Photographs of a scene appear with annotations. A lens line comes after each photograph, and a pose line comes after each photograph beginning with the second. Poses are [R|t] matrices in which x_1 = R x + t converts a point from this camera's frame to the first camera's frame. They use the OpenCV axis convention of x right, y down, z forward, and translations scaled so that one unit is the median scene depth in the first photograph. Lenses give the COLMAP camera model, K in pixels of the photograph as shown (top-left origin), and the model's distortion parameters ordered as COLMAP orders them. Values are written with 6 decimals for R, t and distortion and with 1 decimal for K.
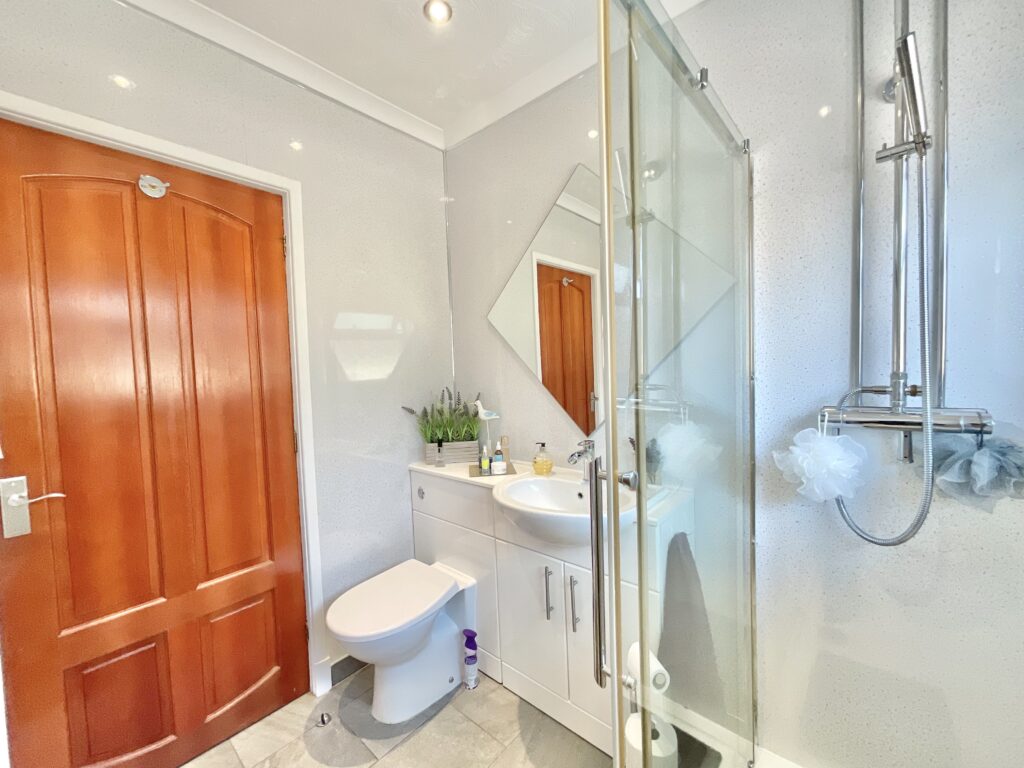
lens RADIAL K [[414.2, 0, 513.2], [0, 414.2, 383.4], [0, 0, 1]] dist [0.000502, -0.000019]
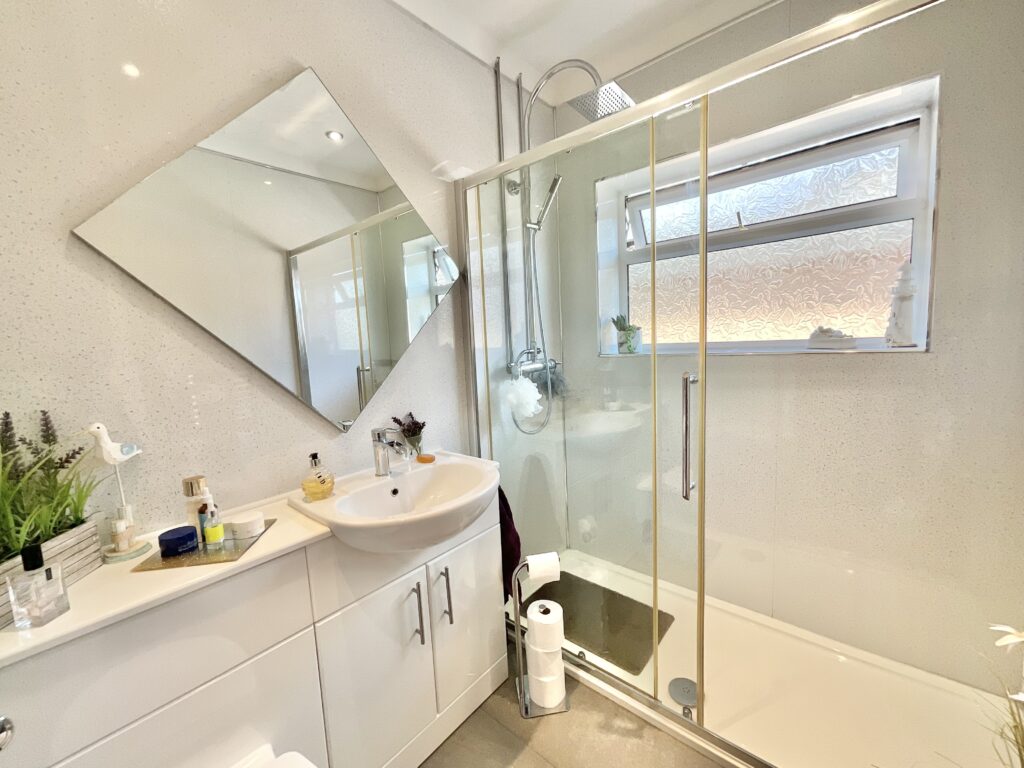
lens RADIAL K [[414.2, 0, 513.7], [0, 414.2, 386.5], [0, 0, 1]] dist [0.000502, -0.000019]
pose [[-0.008887, -0.069238, 0.997561, -0.651502], [0.093726, 0.993151, 0.069767, 0.024269], [-0.995558, 0.094118, -0.002336, 0.738508]]
